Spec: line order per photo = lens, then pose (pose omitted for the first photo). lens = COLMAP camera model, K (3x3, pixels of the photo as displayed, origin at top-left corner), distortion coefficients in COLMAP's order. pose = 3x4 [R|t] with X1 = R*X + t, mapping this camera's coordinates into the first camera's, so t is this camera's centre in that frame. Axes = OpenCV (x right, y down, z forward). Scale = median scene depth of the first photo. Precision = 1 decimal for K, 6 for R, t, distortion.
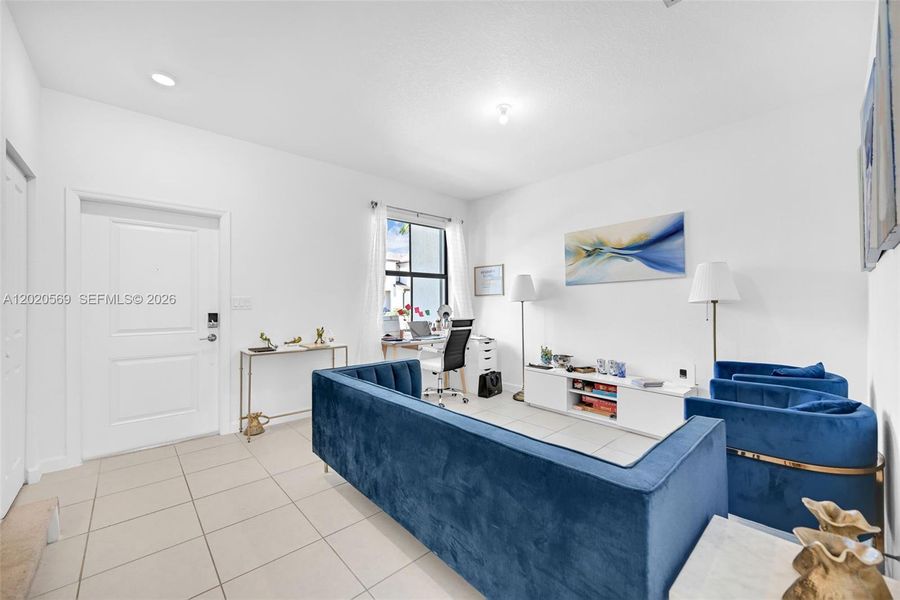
lens RADIAL K [[352.5, 0, 448.0], [0, 352.5, 300.8], [0, 0, 1]] dist [0.000633, 0.000009]
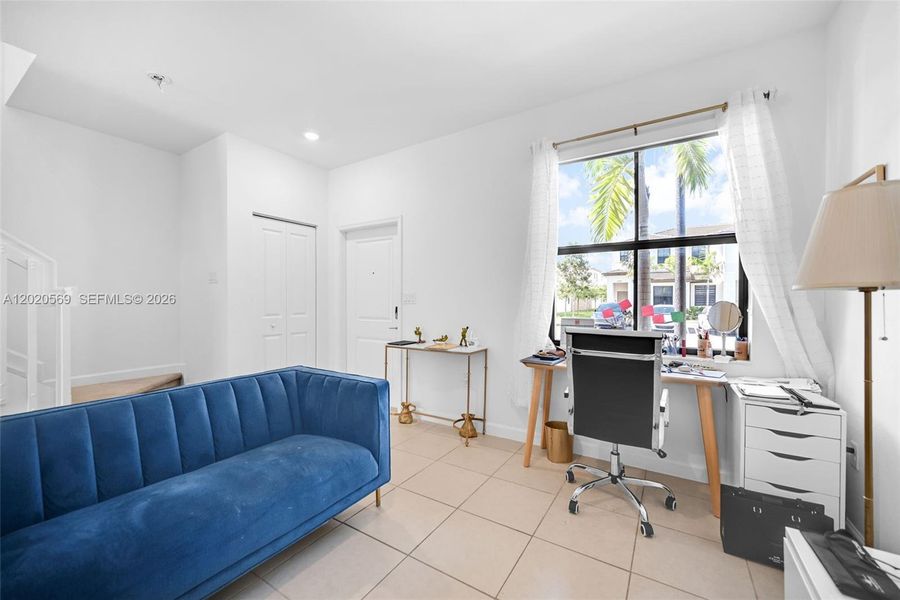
lens RADIAL K [[352.5, 0, 454.0], [0, 352.5, 301.0], [0, 0, 1]] dist [-0.000959, -0.000138]
pose [[0.284497, 0.004186, -0.958668, 0.456138], [0.002321, 0.999985, 0.005055, 0.009881], [0.958674, -0.003663, 0.284483, 0.764507]]
